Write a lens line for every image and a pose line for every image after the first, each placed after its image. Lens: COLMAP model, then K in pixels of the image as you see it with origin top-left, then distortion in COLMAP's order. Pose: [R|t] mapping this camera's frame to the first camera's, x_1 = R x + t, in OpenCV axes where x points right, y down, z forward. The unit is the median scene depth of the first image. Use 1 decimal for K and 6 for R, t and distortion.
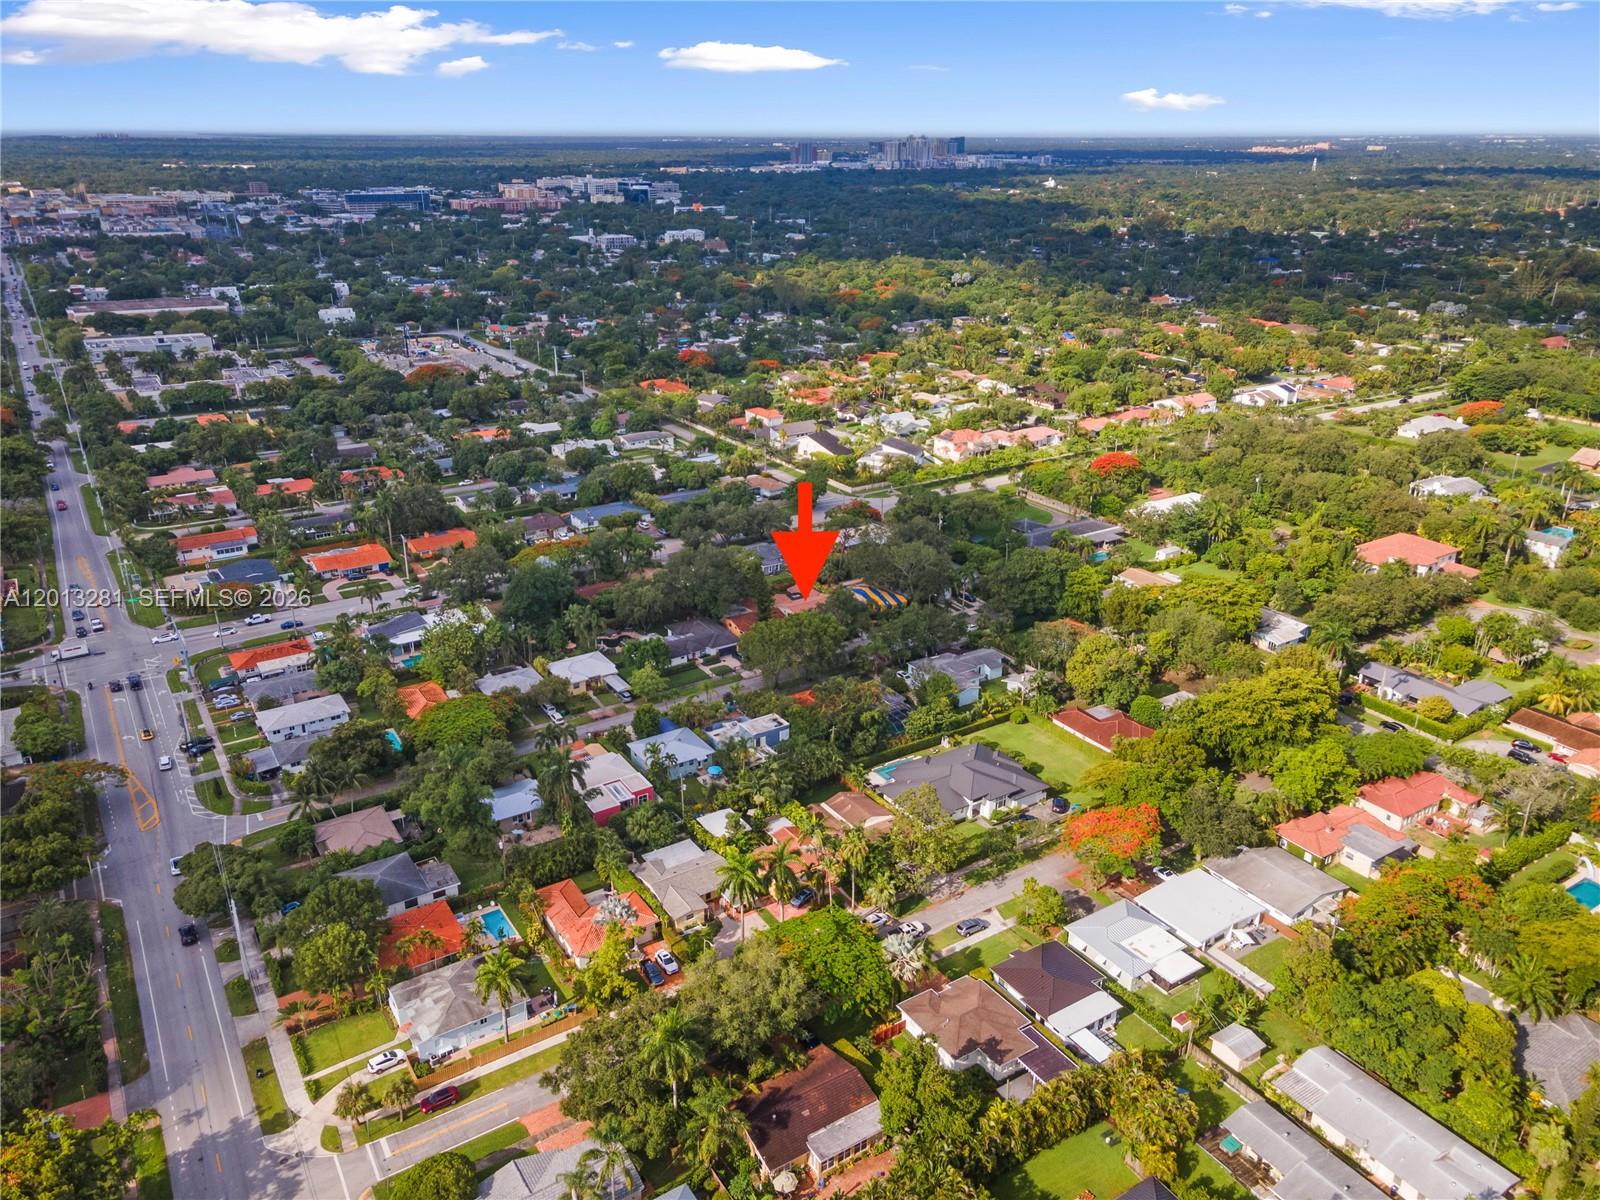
lens RADIAL K [[1204.2, 0, 800.0], [0, 1204.2, 600.0], [0, 0, 1]] dist [0.010811, 0.001422]
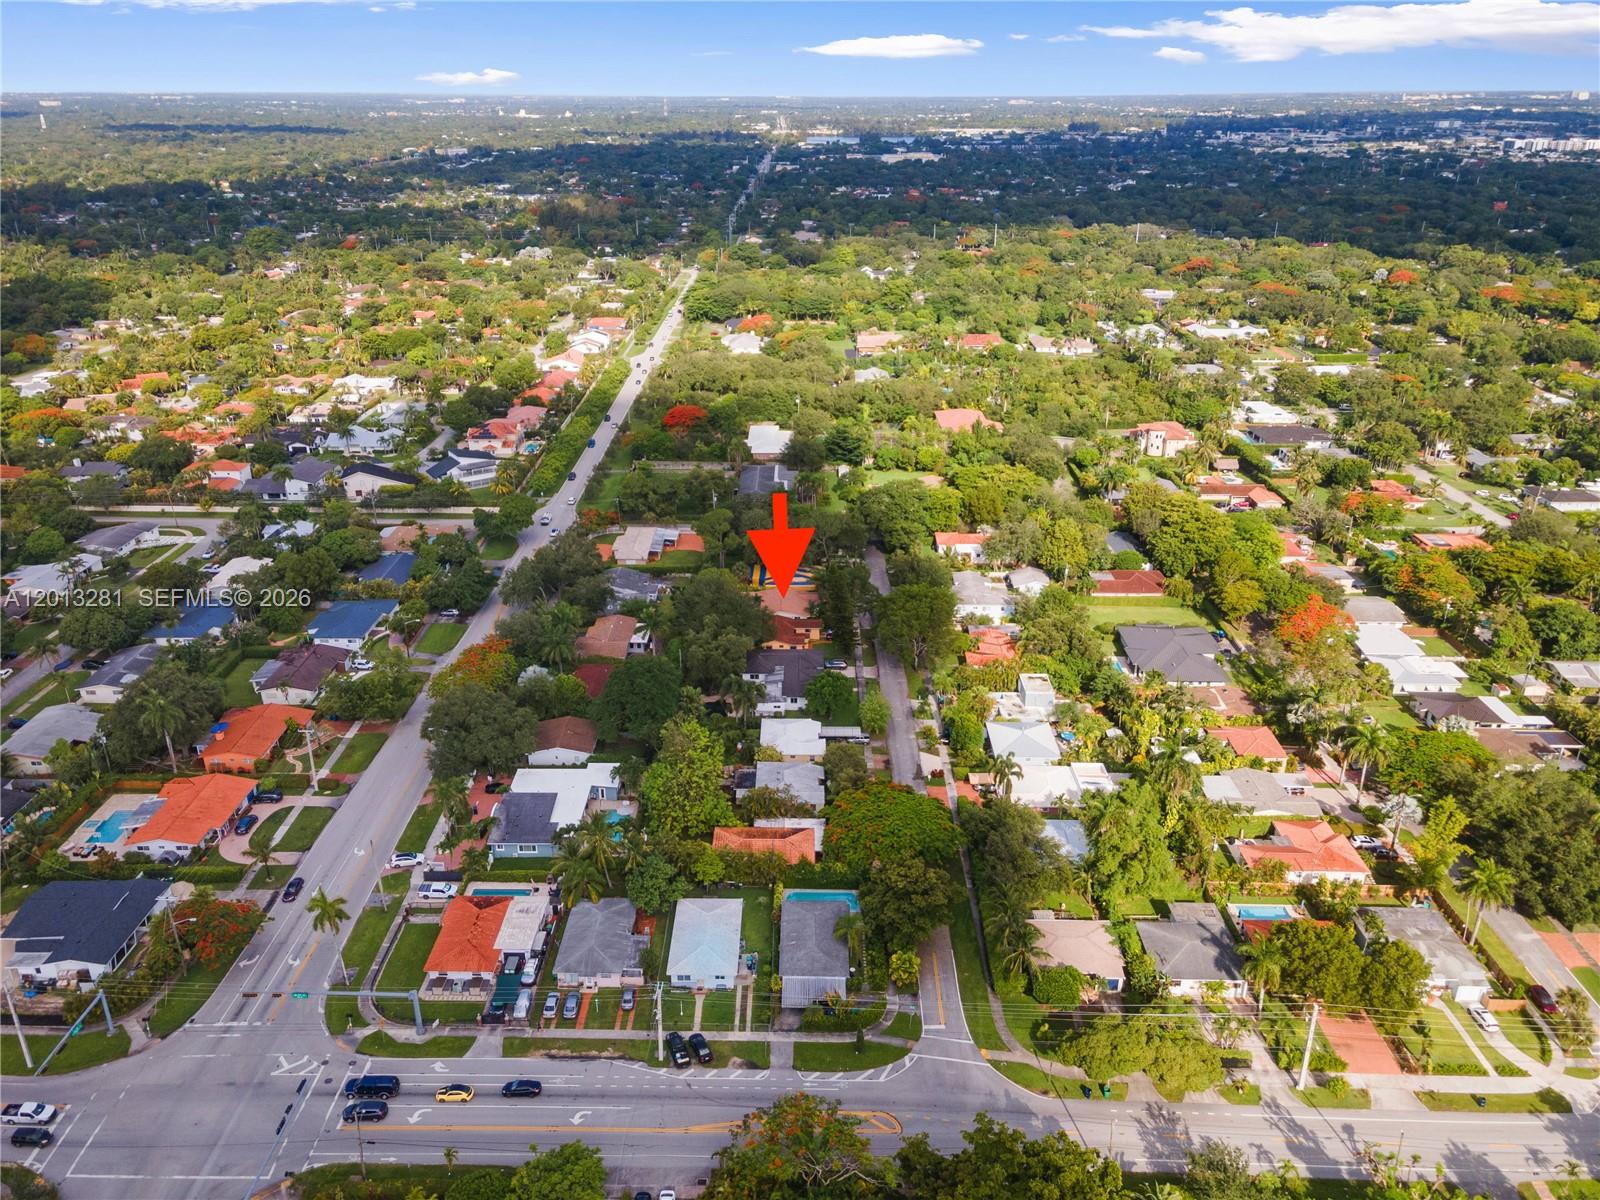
lens RADIAL K [[1204.2, 0, 800.0], [0, 1204.2, 600.0], [0, 0, 1]] dist [0.010811, 0.001422]
pose [[0.559633, -0.344935, 0.753545, -0.874612], [0.309629, 0.930446, 0.195960, -0.223787], [-0.768727, 0.123654, 0.627510, 0.490939]]
